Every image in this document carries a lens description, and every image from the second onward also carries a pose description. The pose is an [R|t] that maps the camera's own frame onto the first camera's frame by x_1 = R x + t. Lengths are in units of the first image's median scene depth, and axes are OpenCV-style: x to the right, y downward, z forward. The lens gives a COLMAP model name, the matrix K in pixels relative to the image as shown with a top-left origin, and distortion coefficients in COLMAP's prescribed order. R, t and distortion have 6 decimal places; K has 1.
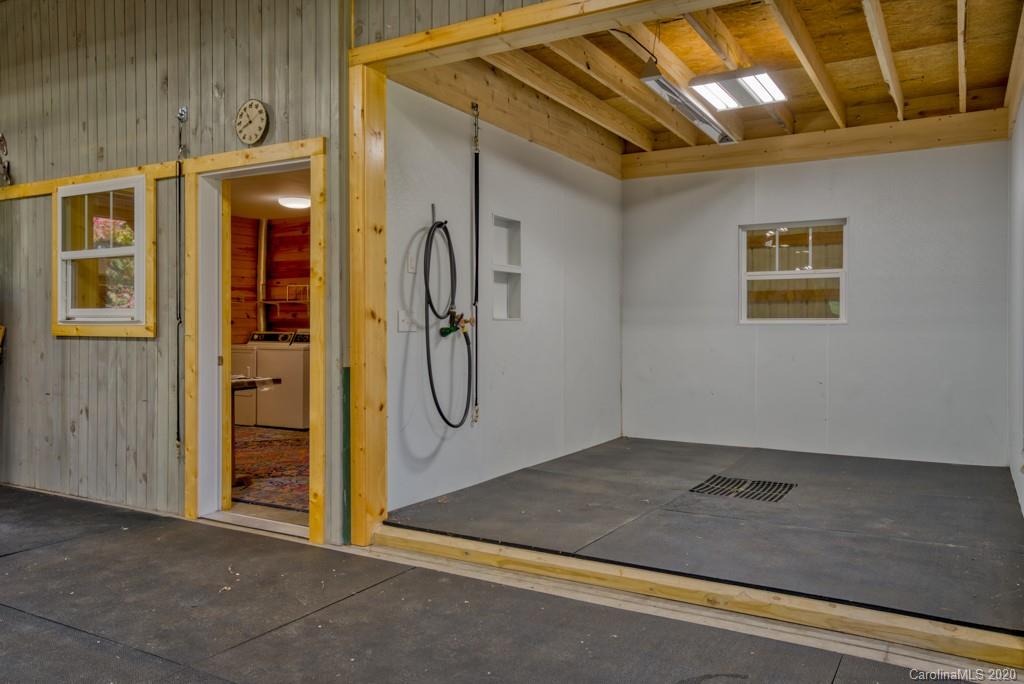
lens RADIAL K [[753.1, 0, 509.1], [0, 753.1, 334.2], [0, 0, 1]] dist [0.021734, 0.003215]
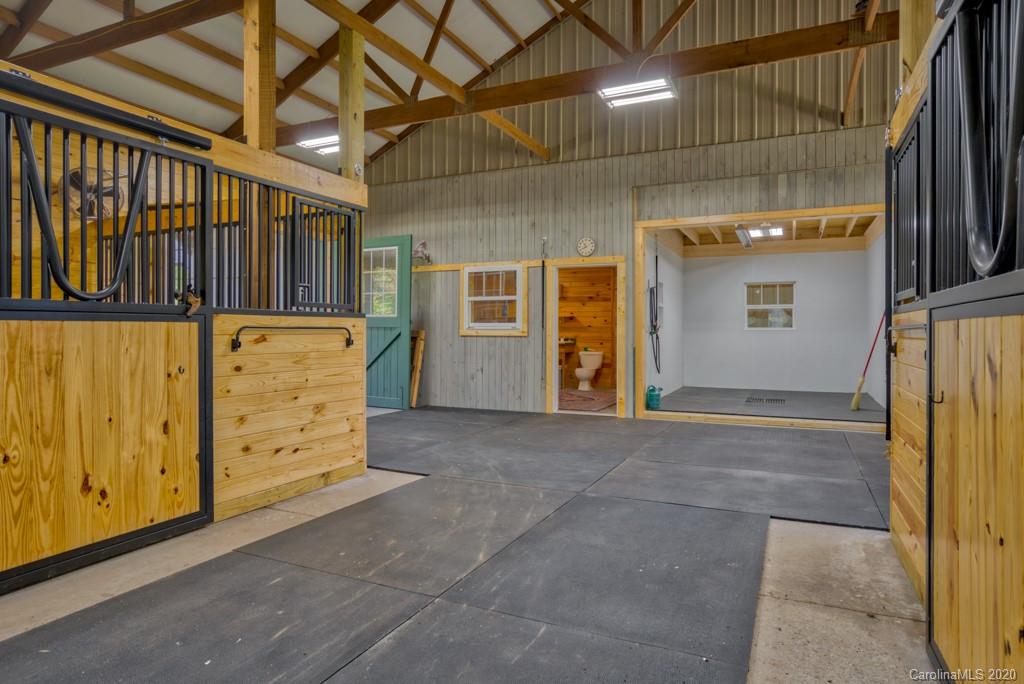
lens RADIAL K [[586.2, 0, 519.3], [0, 586.2, 340.1], [0, 0, 1]] dist [-0.026570, 0.001325]
pose [[0.994976, -0.002373, 0.100090, -0.569960], [0.001965, 0.999989, 0.004173, 0.008278], [-0.100099, -0.003956, 0.994970, -0.651496]]
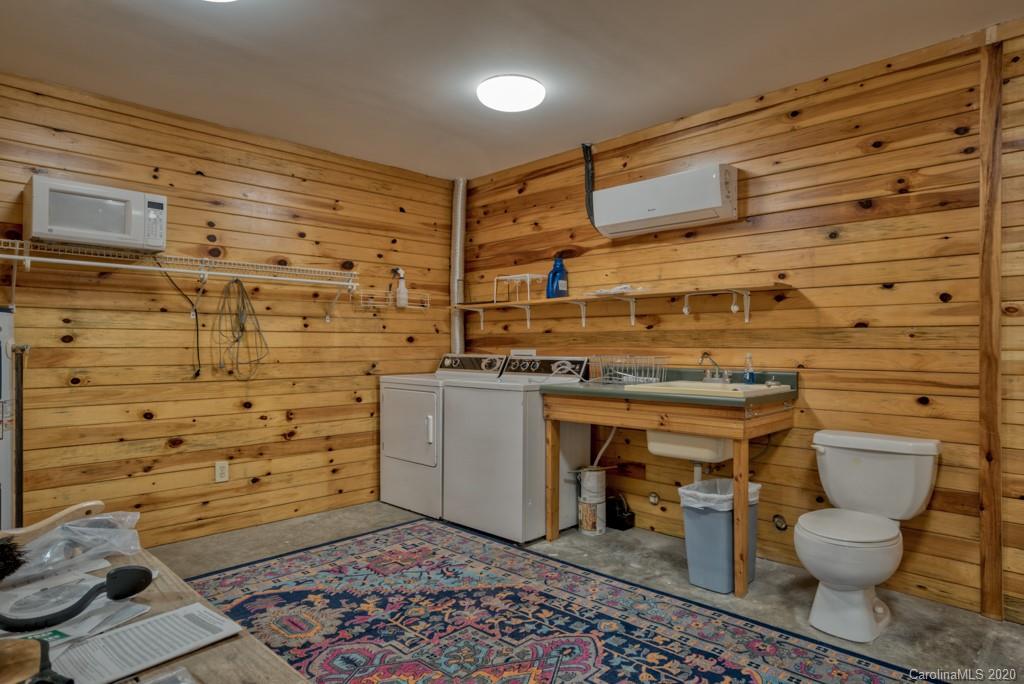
lens RADIAL K [[586.2, 0, 511.0], [0, 586.2, 341.8], [0, 0, 1]] dist [-0.026570, 0.001325]
pose [[0.964929, -0.002845, -0.262494, -0.259249], [-0.001637, 0.999857, -0.016852, -0.009027], [0.262504, 0.016691, 0.964786, 0.901809]]
